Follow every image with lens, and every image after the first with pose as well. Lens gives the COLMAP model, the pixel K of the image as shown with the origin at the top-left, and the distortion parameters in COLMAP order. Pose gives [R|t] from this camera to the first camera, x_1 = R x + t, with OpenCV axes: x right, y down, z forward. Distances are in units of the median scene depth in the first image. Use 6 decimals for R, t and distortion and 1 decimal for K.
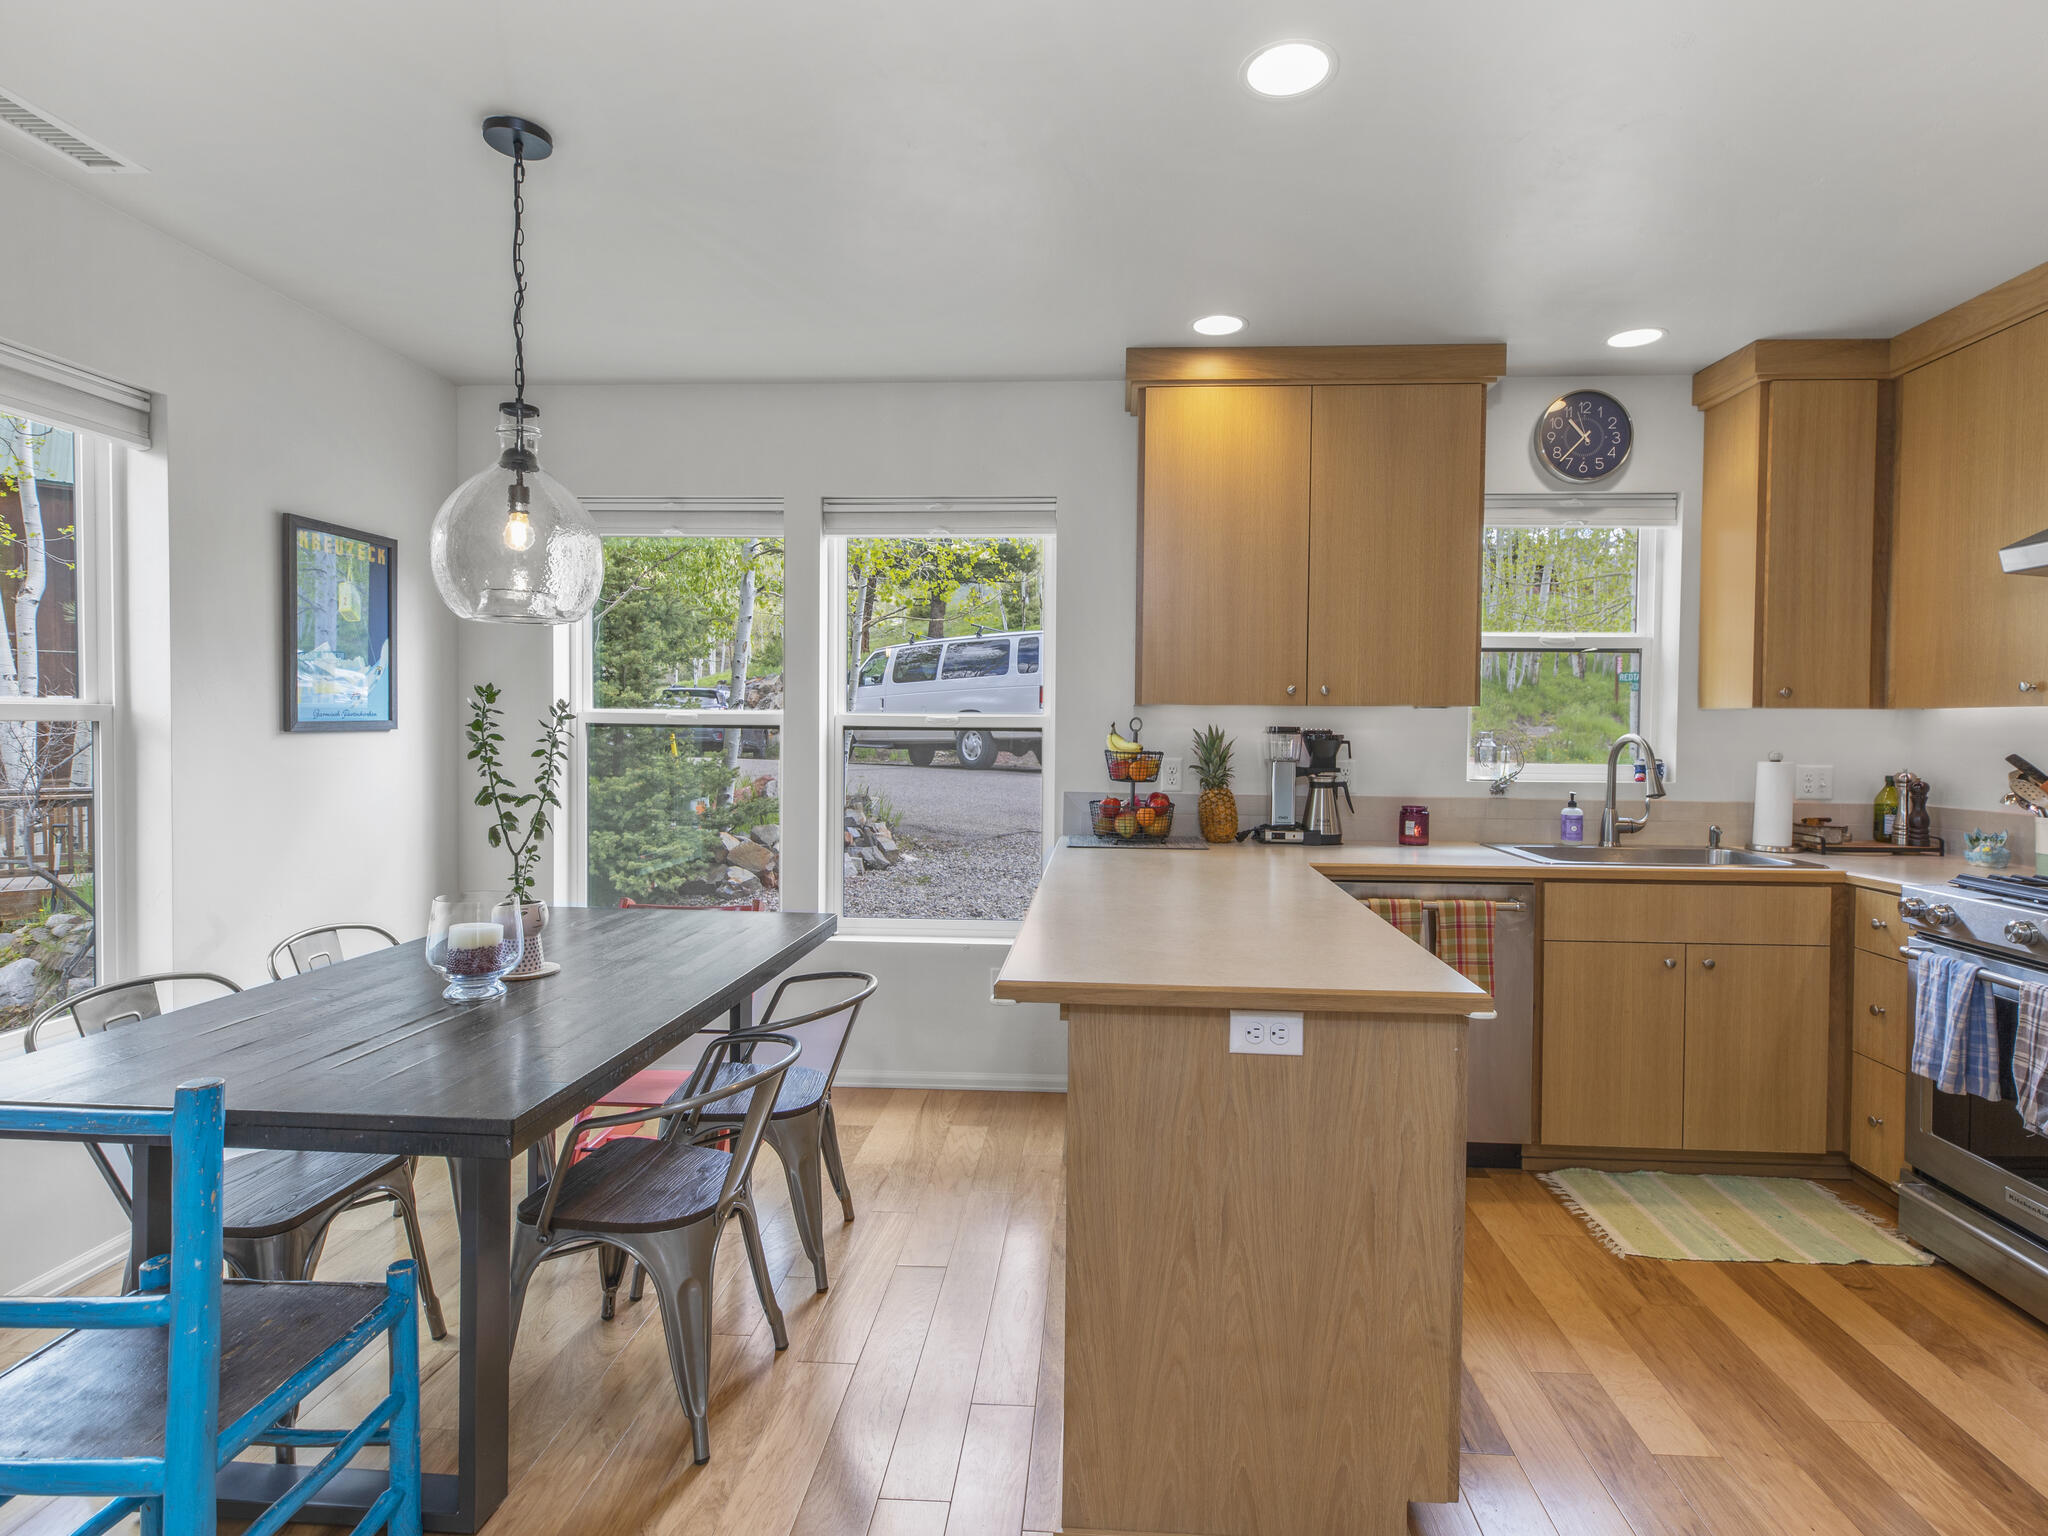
lens RADIAL K [[1051.2, 0, 1025.5], [0, 1051.2, 731.2], [0, 0, 1]] dist [0.003353, 0.000730]
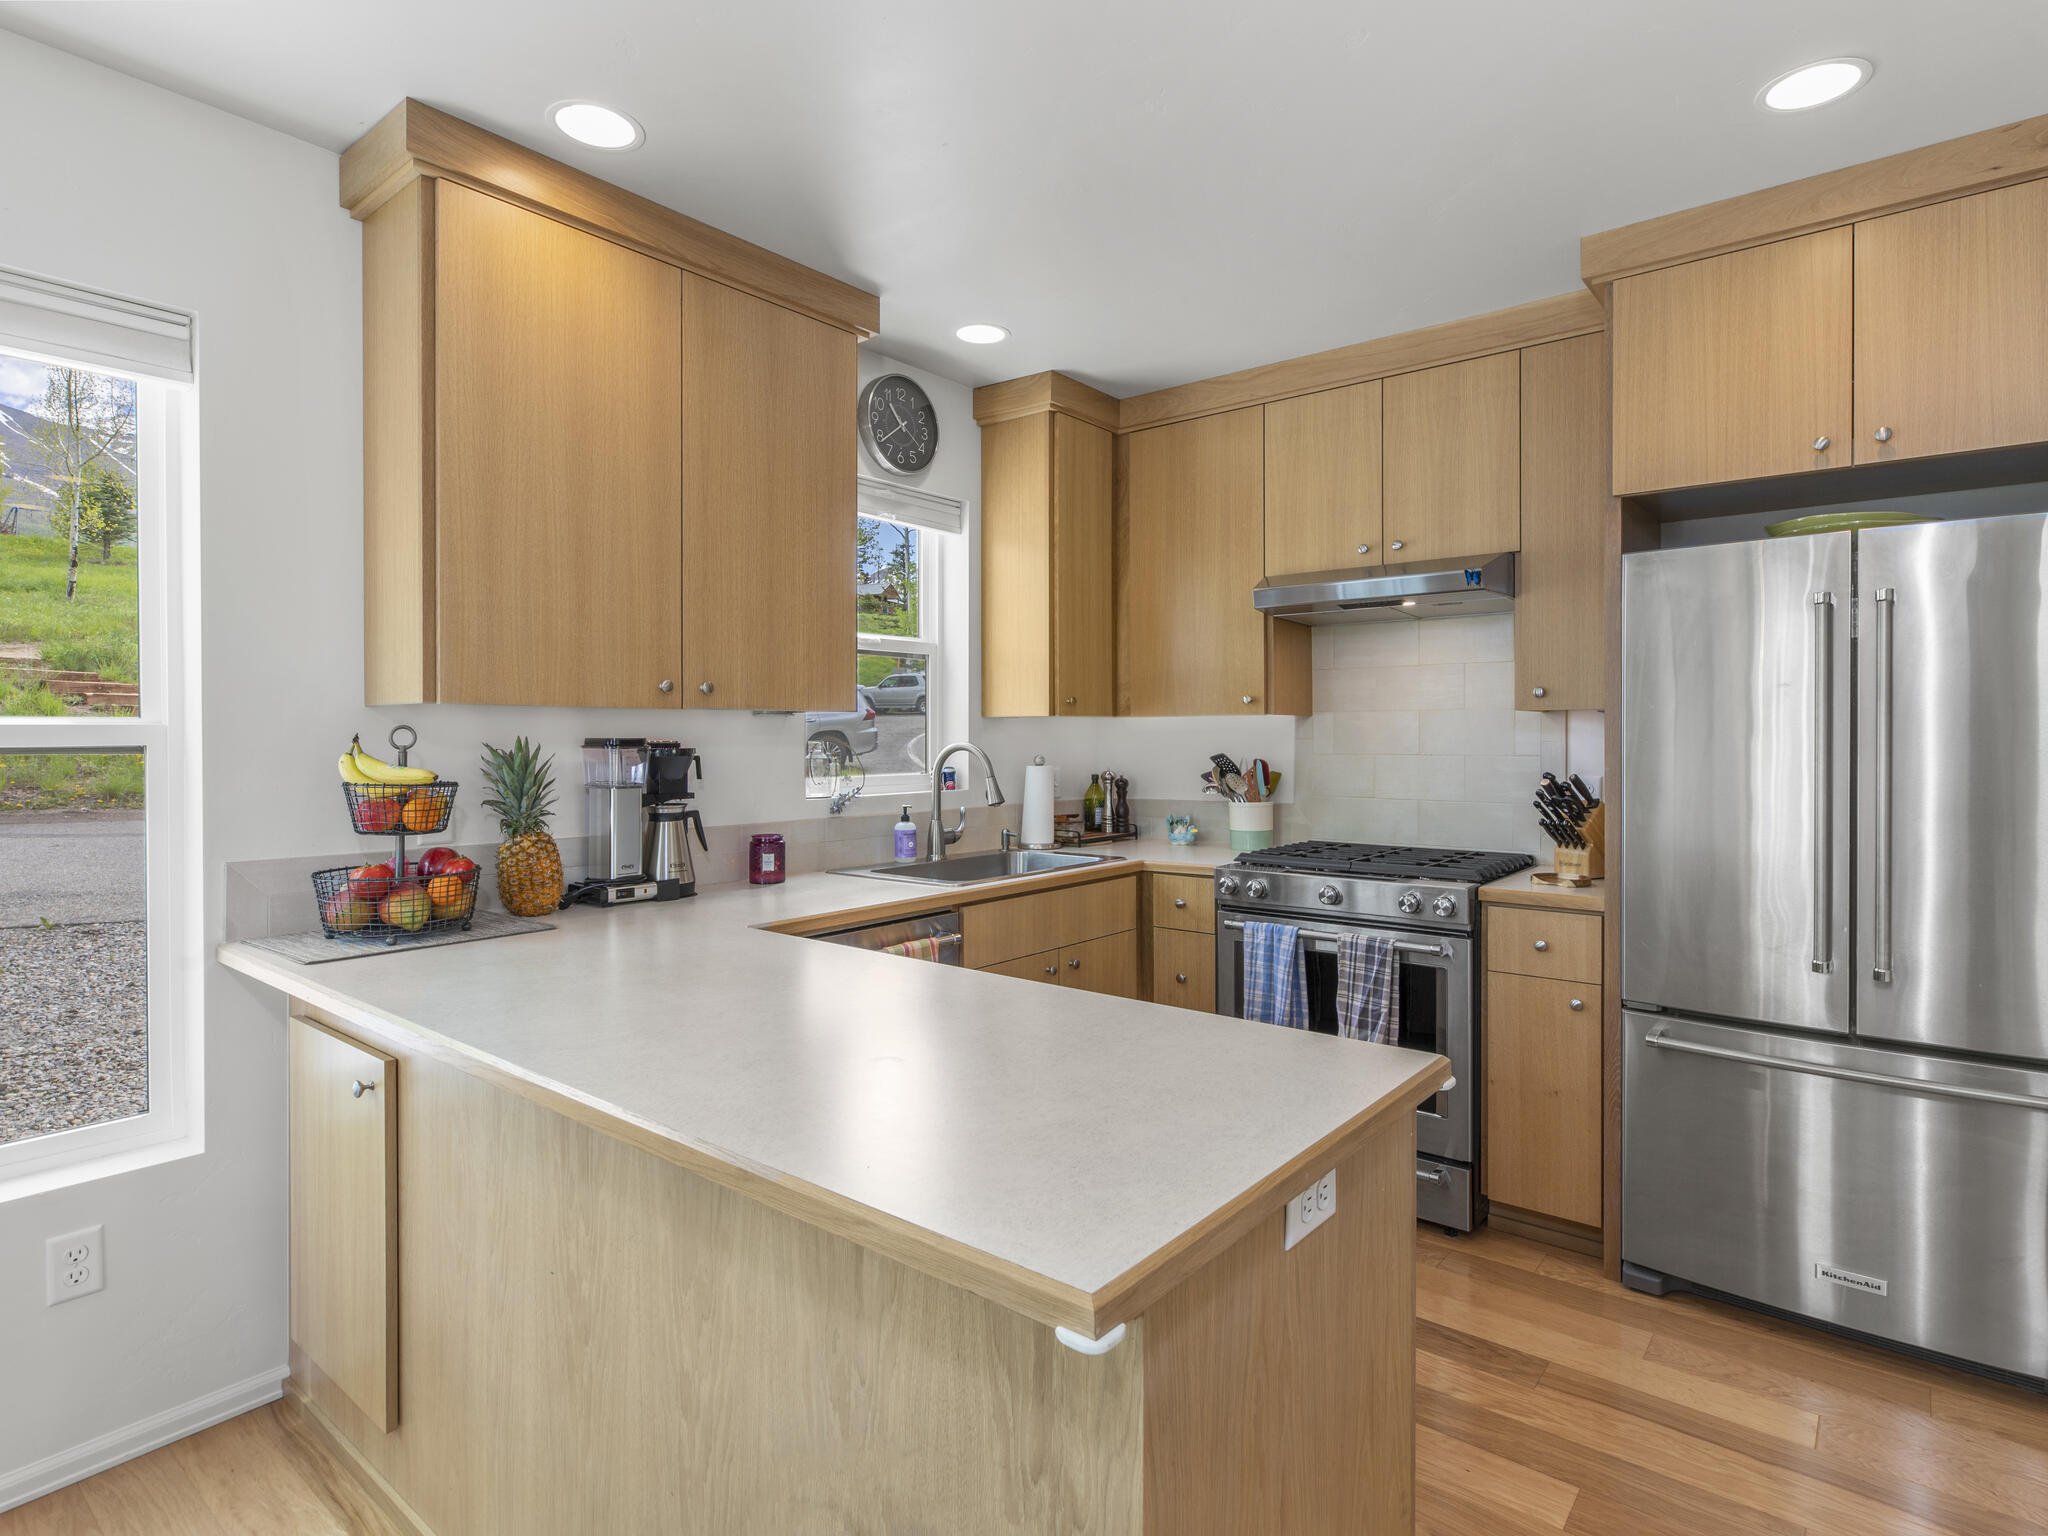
lens RADIAL K [[1081.2, 0, 1034.1], [0, 1081.2, 743.0], [0, 0, 1]] dist [-0.001325, -0.001386]
pose [[0.568613, -0.014847, 0.822471, -0.203695], [0.013586, 0.999870, 0.008657, -0.003996], [-0.822493, 0.006252, 0.568741, 0.368989]]
